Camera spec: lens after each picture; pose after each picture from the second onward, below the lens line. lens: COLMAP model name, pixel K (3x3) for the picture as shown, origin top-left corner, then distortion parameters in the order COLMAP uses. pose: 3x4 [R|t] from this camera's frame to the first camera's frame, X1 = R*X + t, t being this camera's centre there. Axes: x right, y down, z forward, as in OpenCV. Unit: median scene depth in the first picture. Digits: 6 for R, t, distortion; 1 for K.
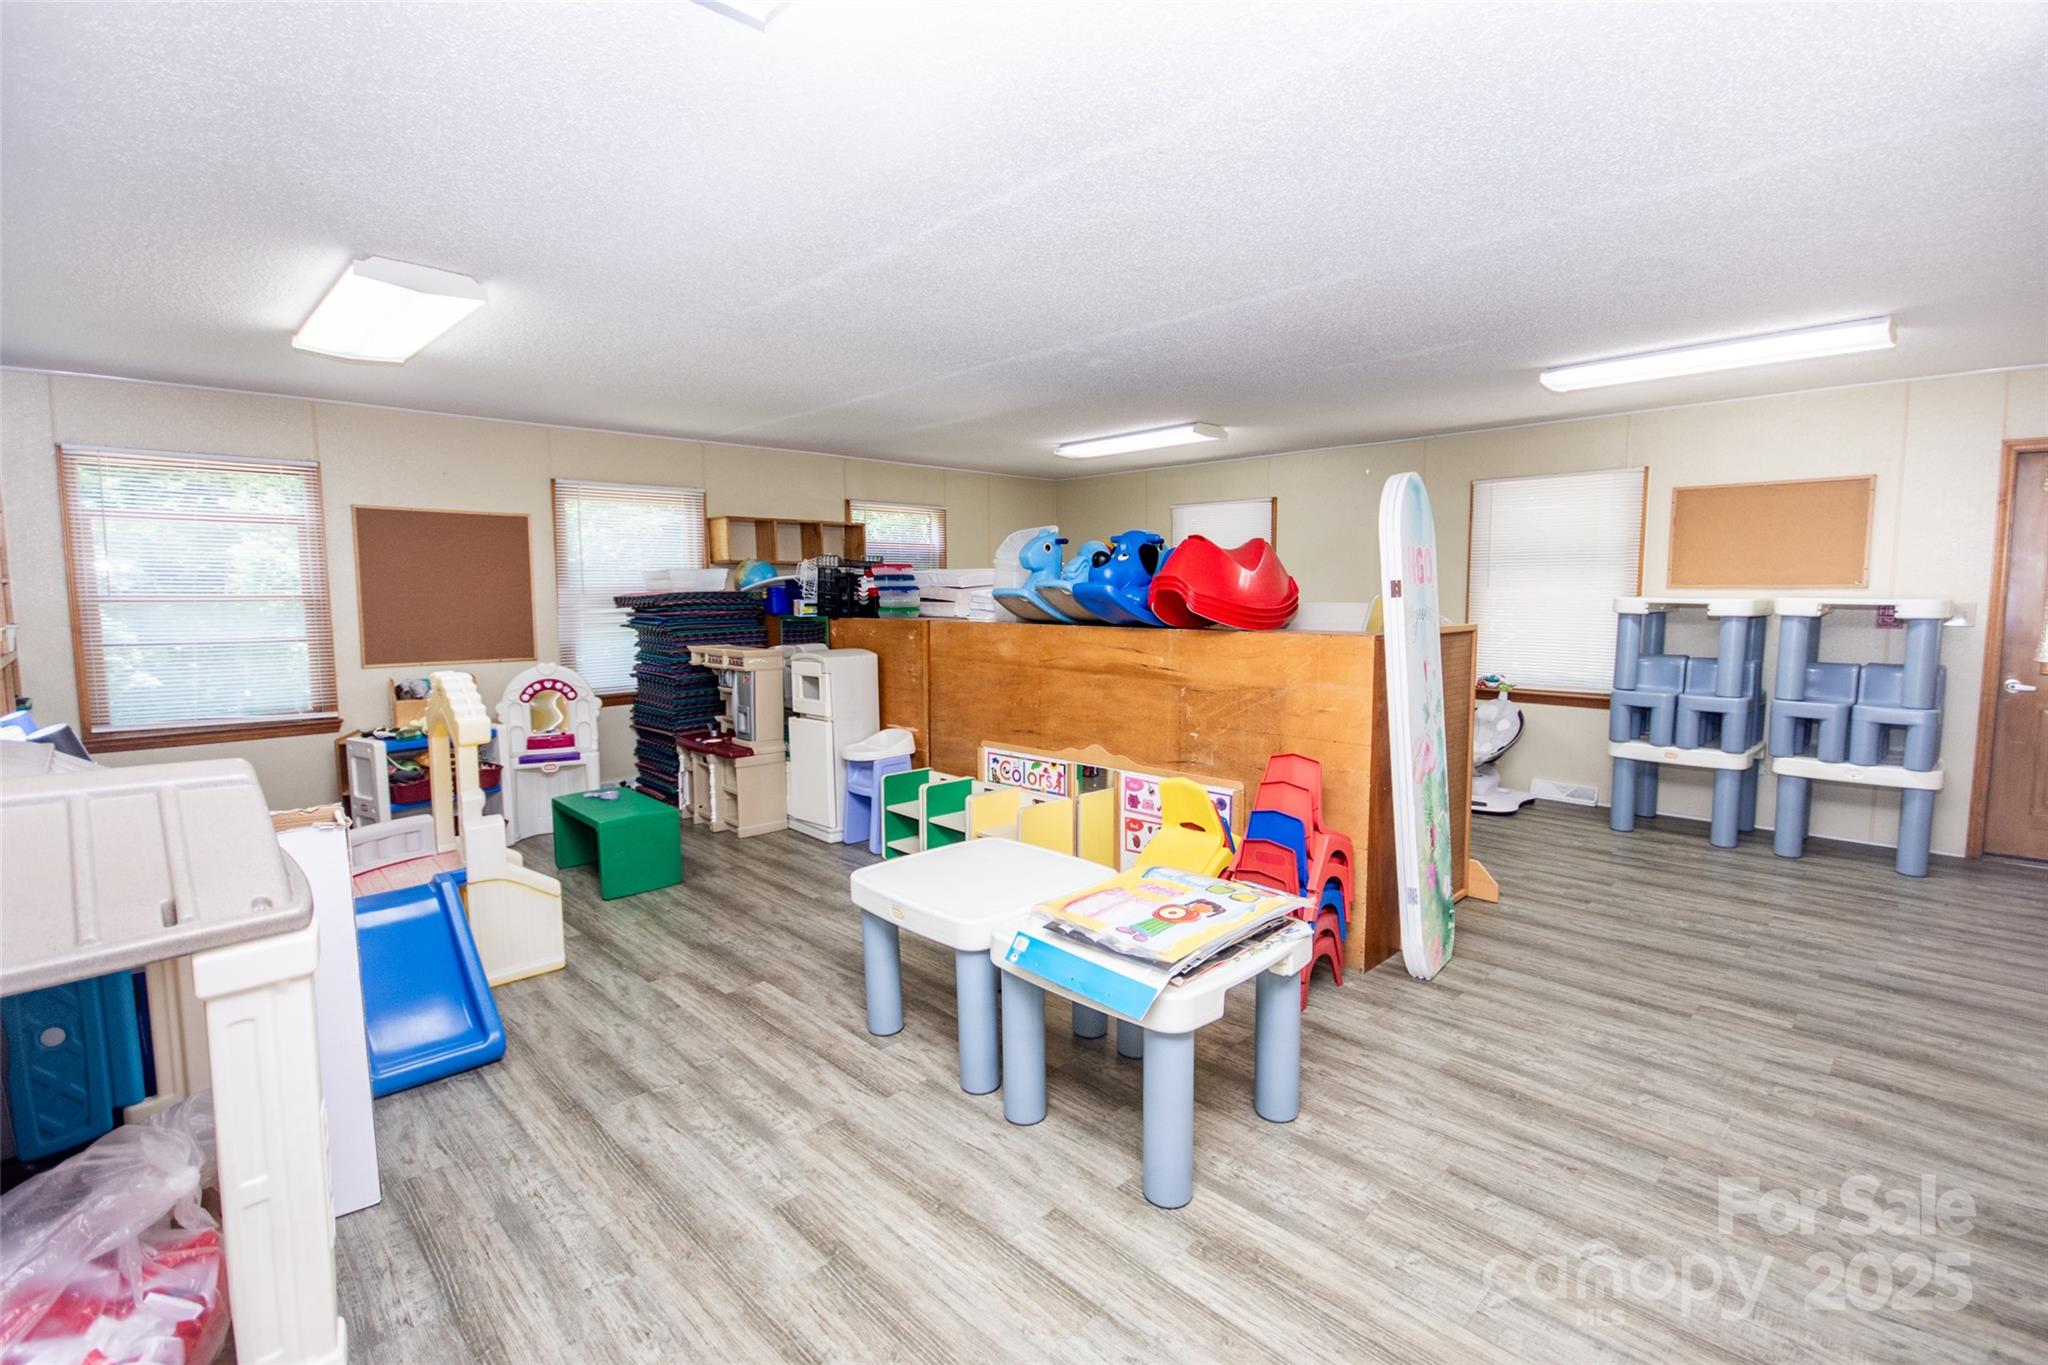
lens RADIAL K [[899.1, 0, 1030.0], [0, 899.1, 677.3], [0, 0, 1]] dist [0.020465, -0.021856]
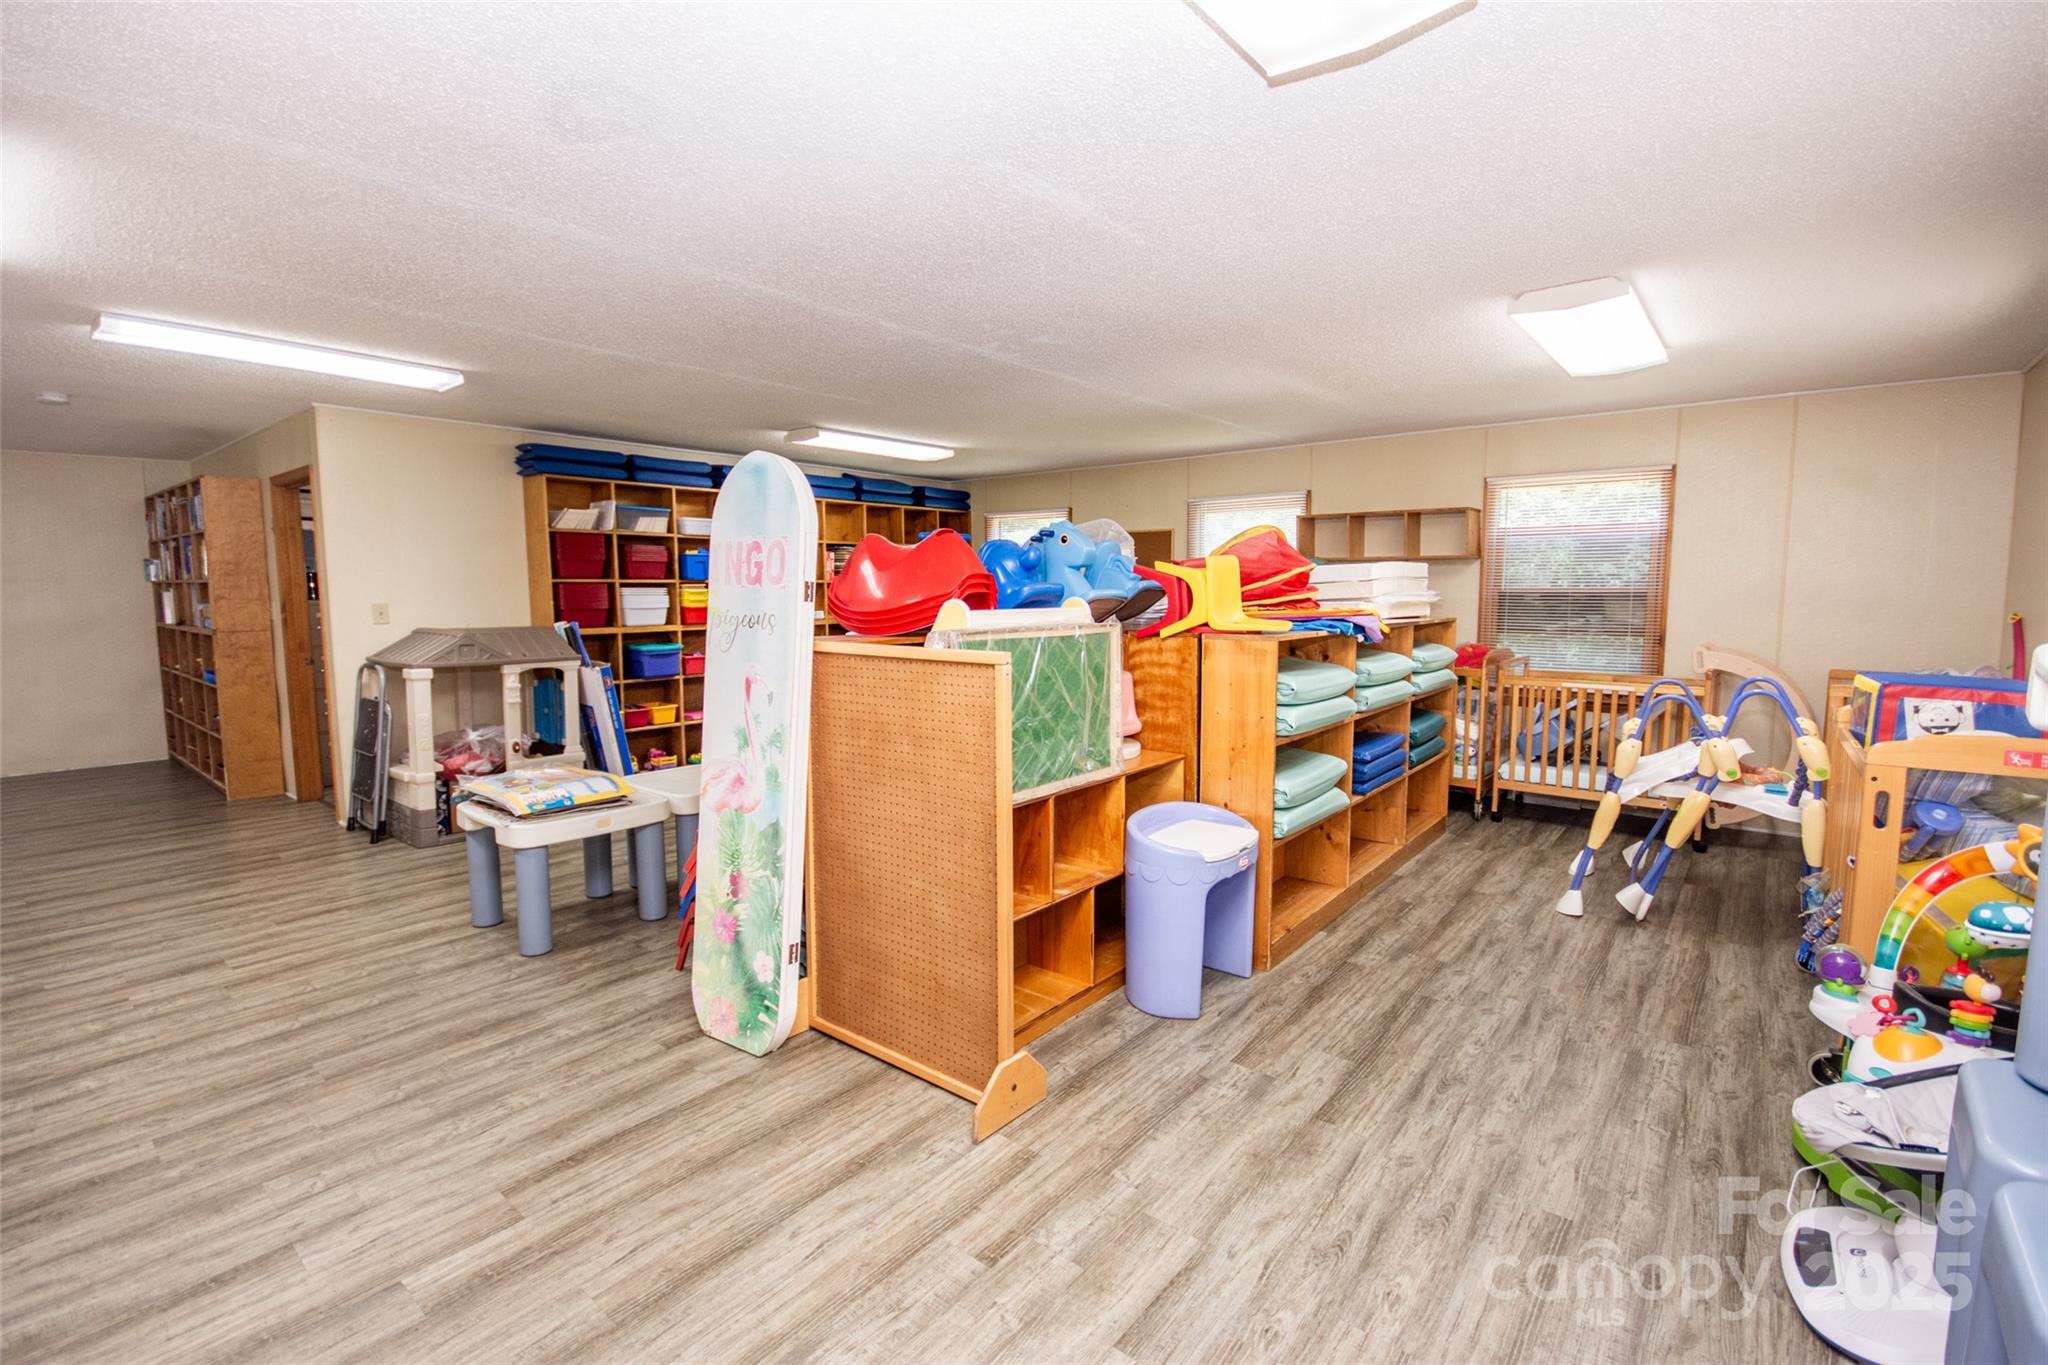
lens RADIAL K [[899.1, 0, 1030.0], [0, 899.1, 677.3], [0, 0, 1]] dist [0.020465, -0.021856]
pose [[0.119525, 0.100353, -0.987746, 1.518897], [-0.094087, 0.991546, 0.089354, -0.135711], [0.988363, 0.082254, 0.127956, 1.354385]]
